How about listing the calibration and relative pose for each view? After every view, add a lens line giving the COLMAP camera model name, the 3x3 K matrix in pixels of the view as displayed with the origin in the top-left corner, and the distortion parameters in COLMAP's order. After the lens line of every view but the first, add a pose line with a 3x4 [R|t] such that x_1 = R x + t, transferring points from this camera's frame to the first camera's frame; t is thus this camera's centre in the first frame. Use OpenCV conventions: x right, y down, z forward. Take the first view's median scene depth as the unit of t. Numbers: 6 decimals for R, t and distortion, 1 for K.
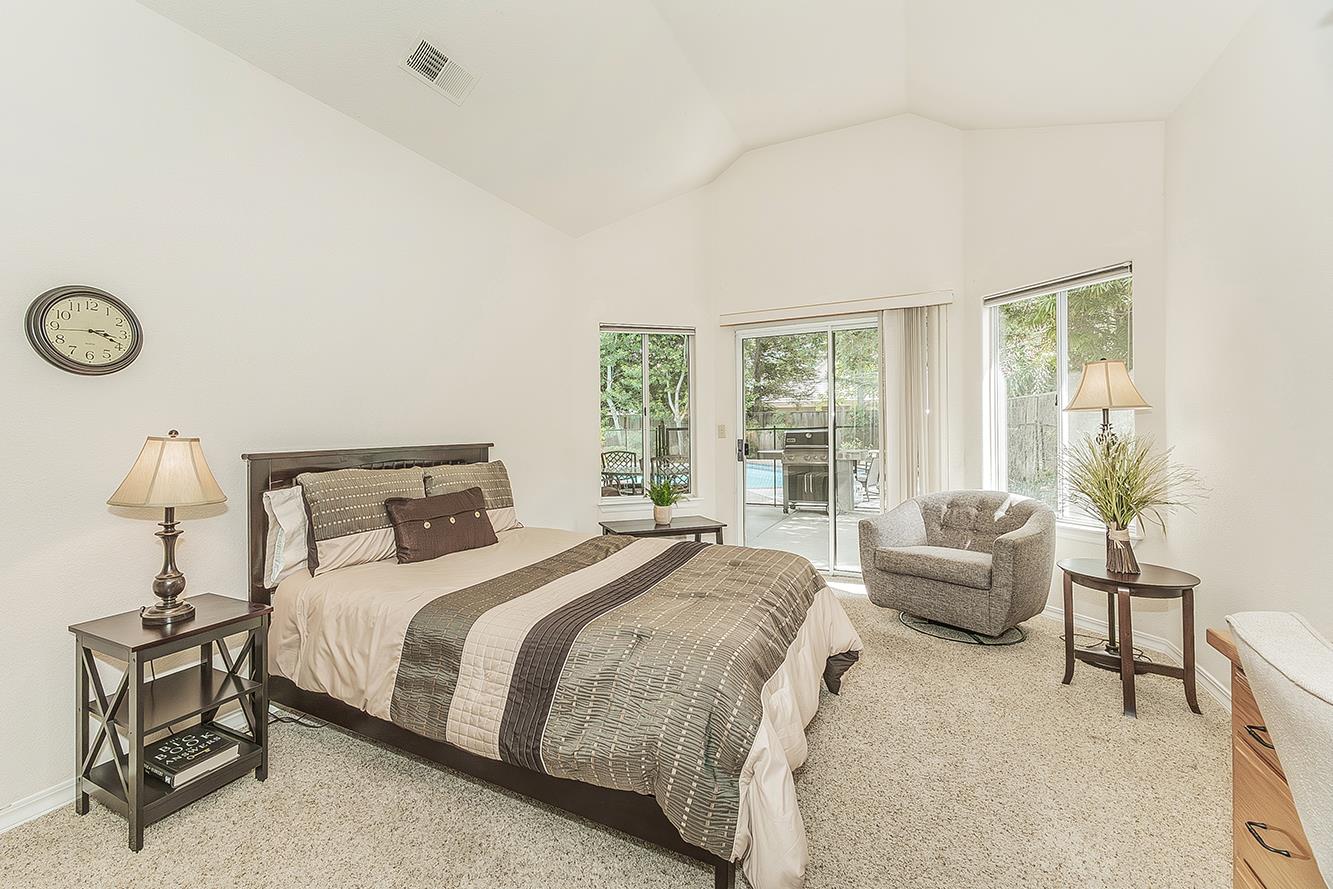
lens RADIAL K [[633.1, 0, 666.5], [0, 633.1, 444.5], [0, 0, 1]] dist [0.001945, 0.000132]
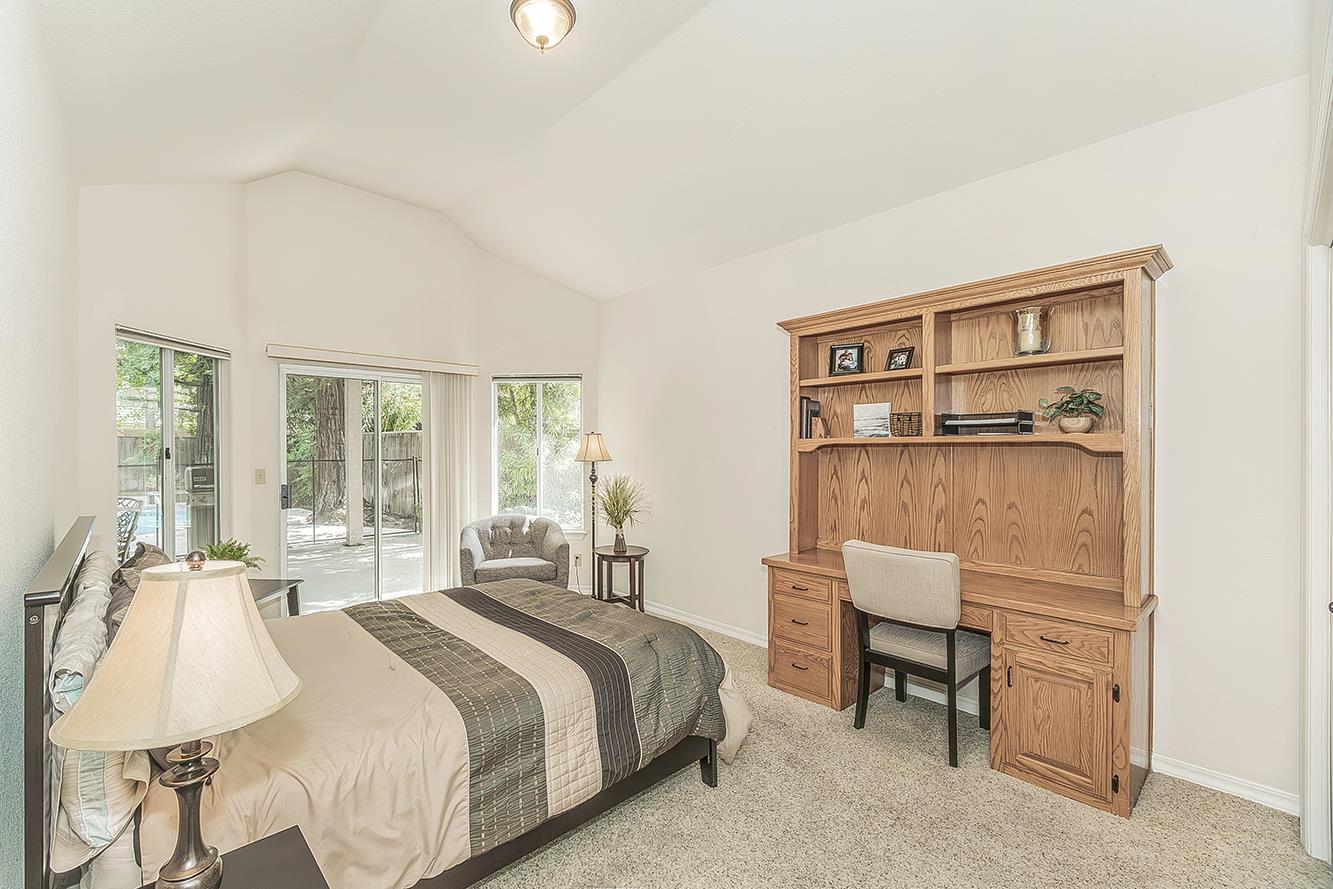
lens RADIAL K [[570.7, 0, 672.2], [0, 570.7, 451.4], [0, 0, 1]] dist [0.001602, 0.000191]
pose [[0.255567, 0.008275, 0.966756, -0.656043], [0.003356, 0.999950, -0.009446, -0.057034], [-0.966786, 0.005658, 0.255526, 0.321401]]
